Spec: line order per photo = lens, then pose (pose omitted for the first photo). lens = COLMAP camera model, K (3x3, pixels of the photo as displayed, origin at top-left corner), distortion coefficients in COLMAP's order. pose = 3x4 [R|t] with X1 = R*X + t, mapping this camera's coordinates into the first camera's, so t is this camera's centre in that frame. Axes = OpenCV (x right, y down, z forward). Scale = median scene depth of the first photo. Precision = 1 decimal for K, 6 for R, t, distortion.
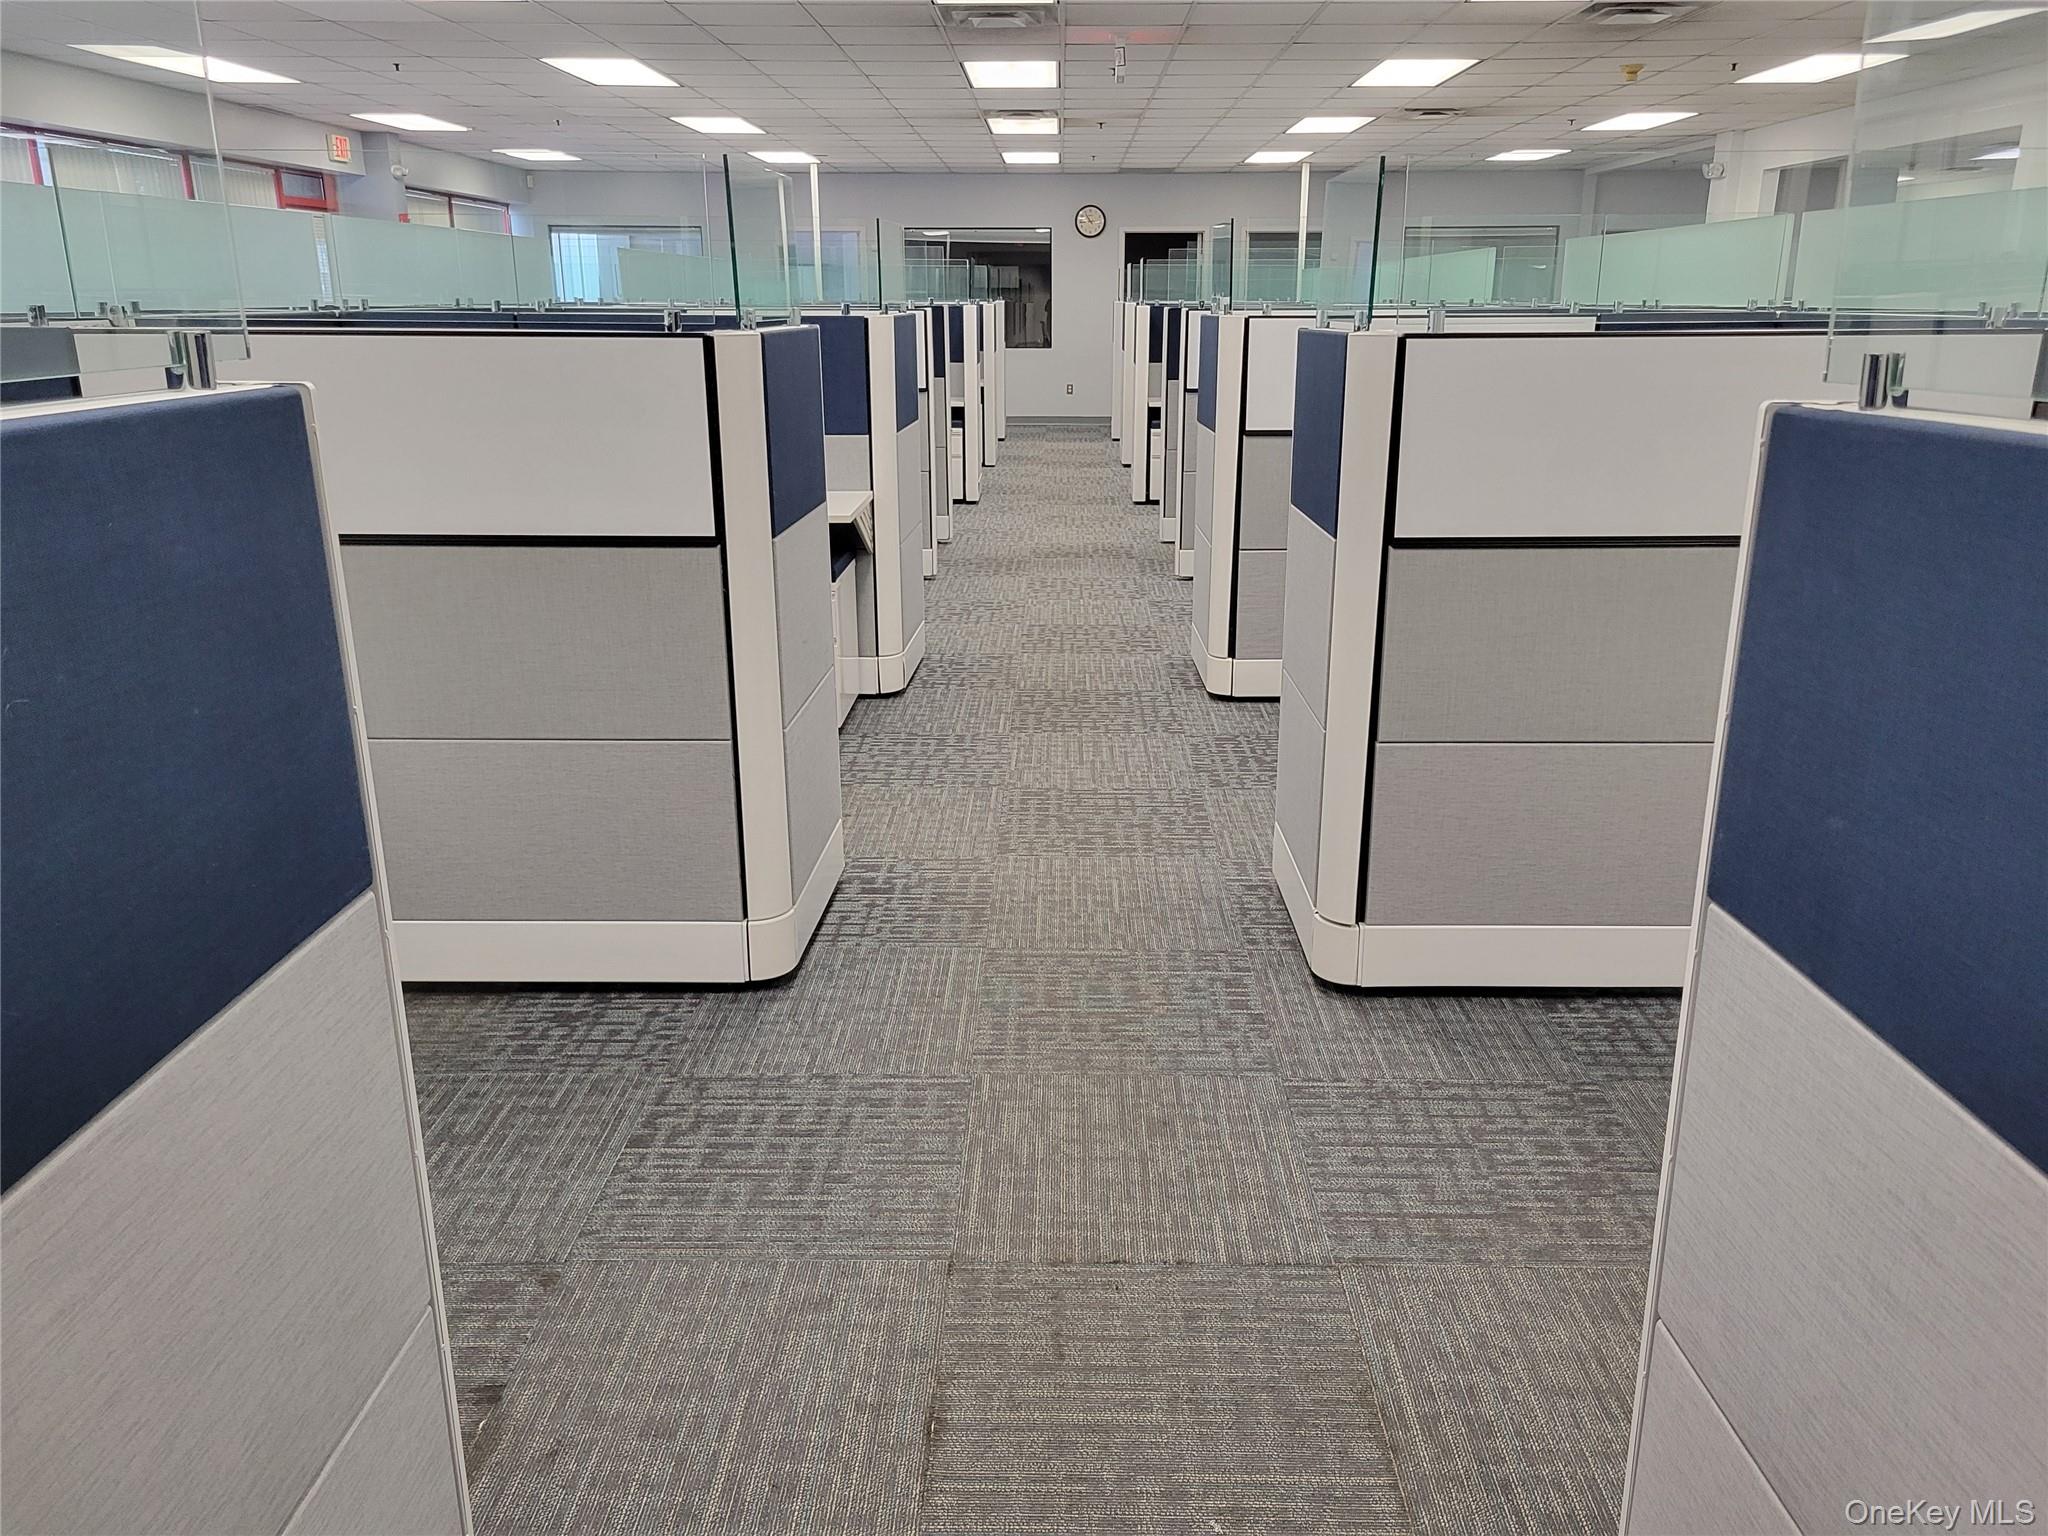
lens RADIAL K [[1537.7, 0, 1015.2], [0, 1537.7, 762.1], [0, 0, 1]] dist [0.066971, -0.047501]
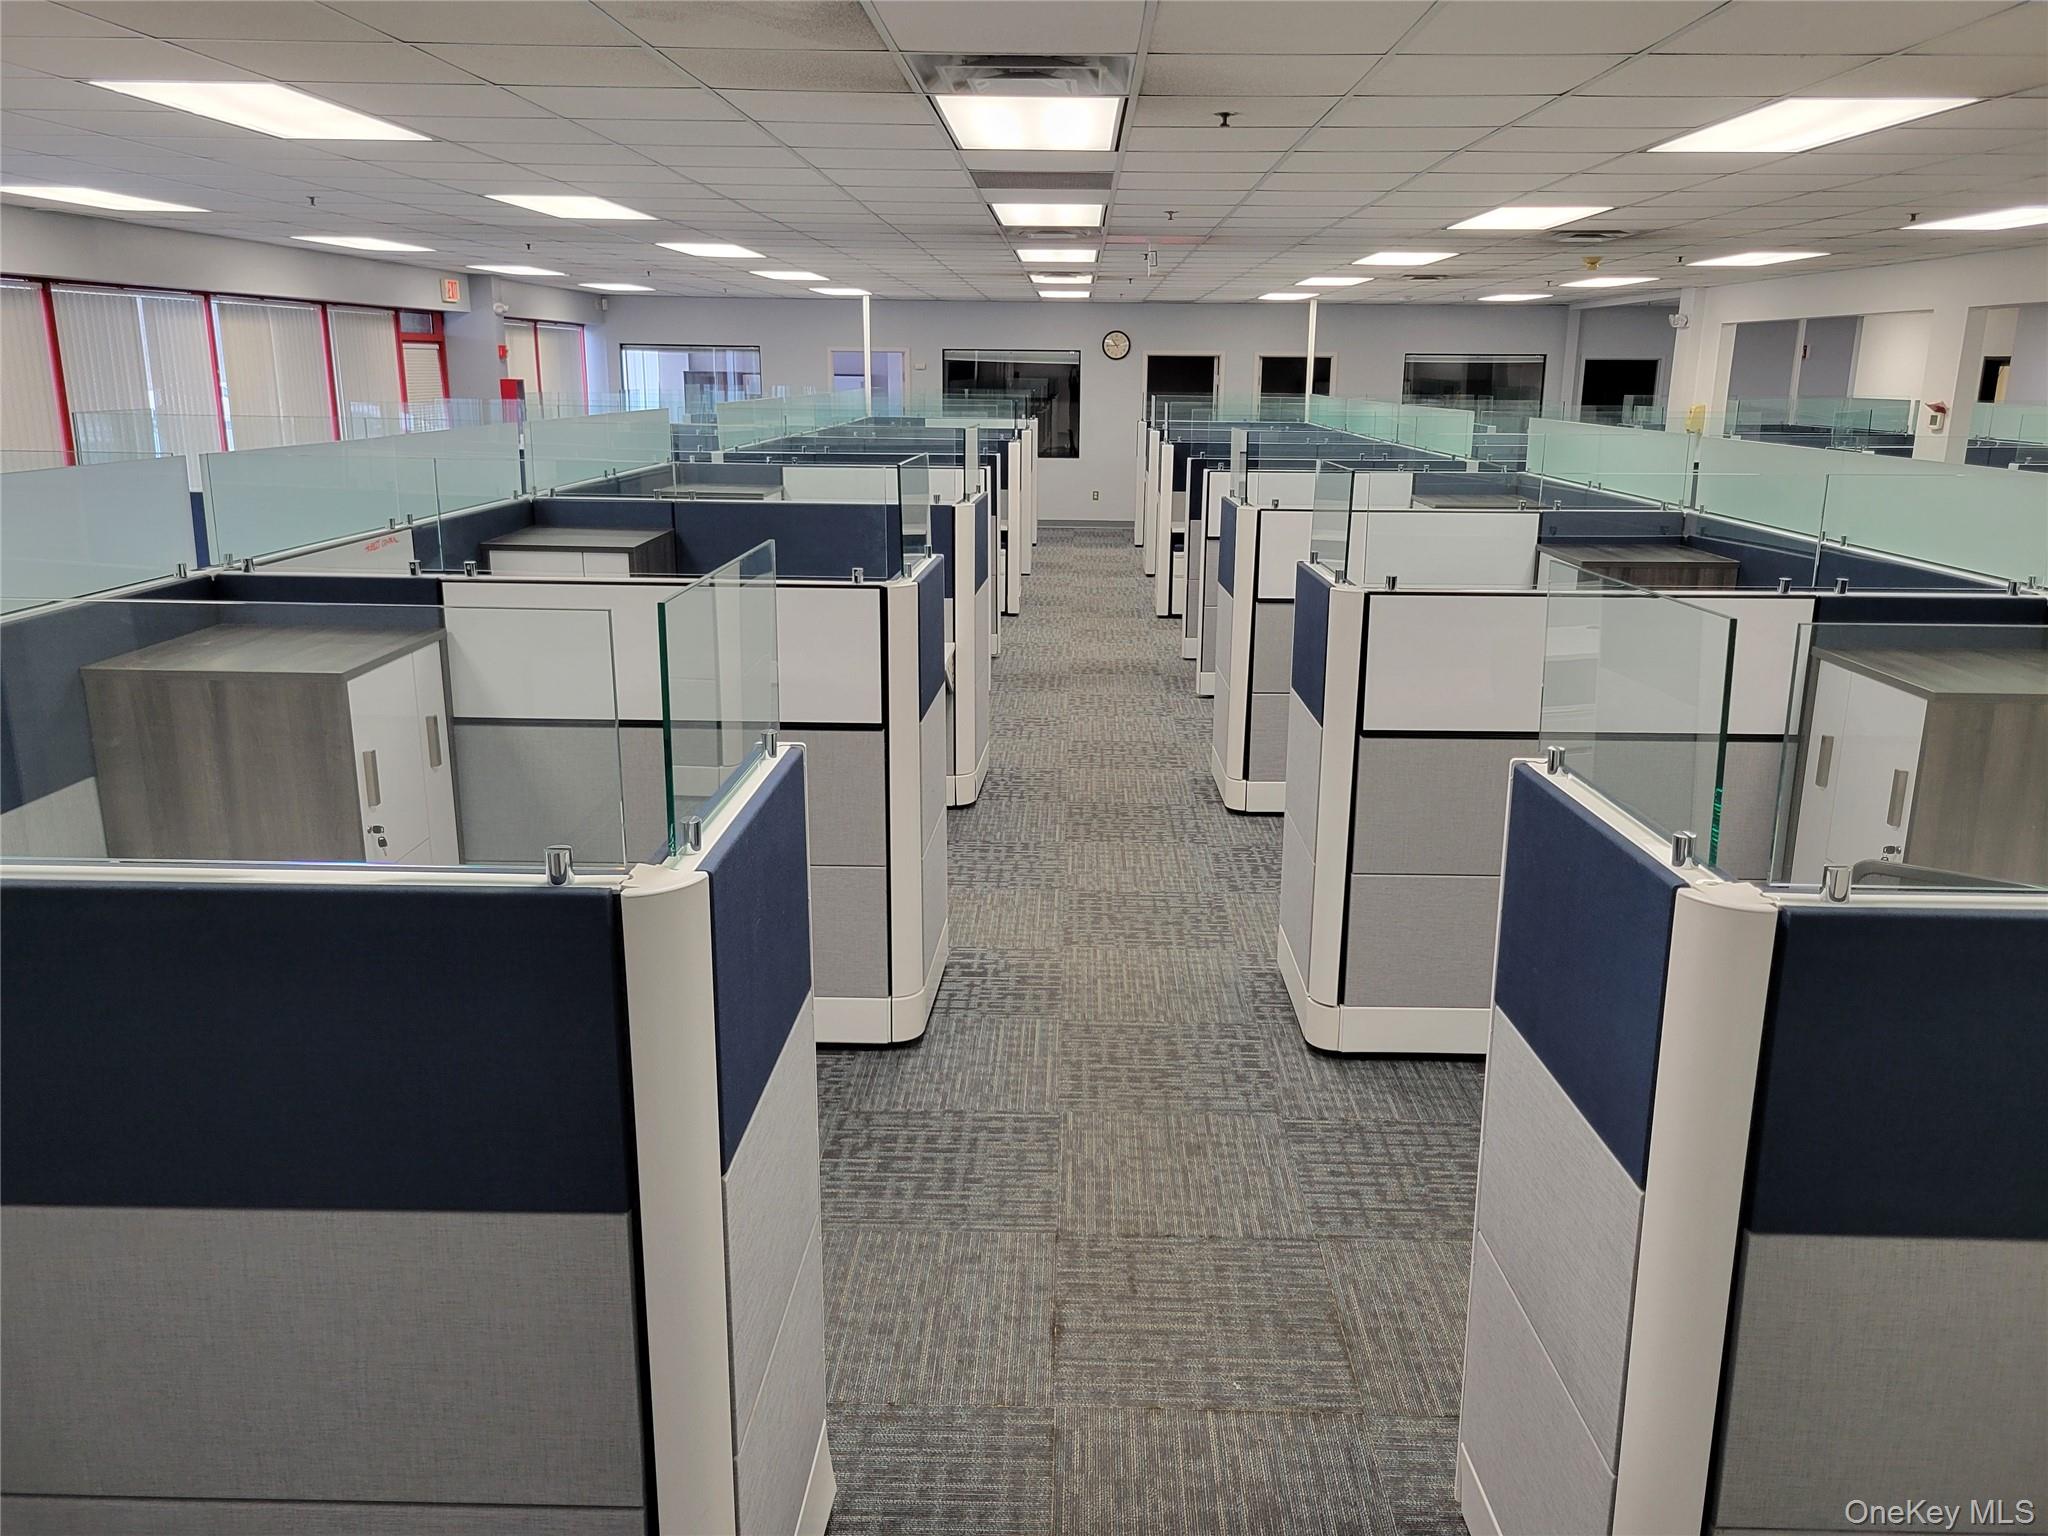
lens RADIAL K [[1537.7, 0, 1031.6], [0, 1537.7, 756.5], [0, 0, 1]] dist [0.066971, -0.047501]
pose [[0.999923, 0.012021, 0.003127, -0.048886], [-0.011866, 0.998889, -0.045604, -0.042798], [-0.003672, 0.045564, 0.998955, -0.322170]]
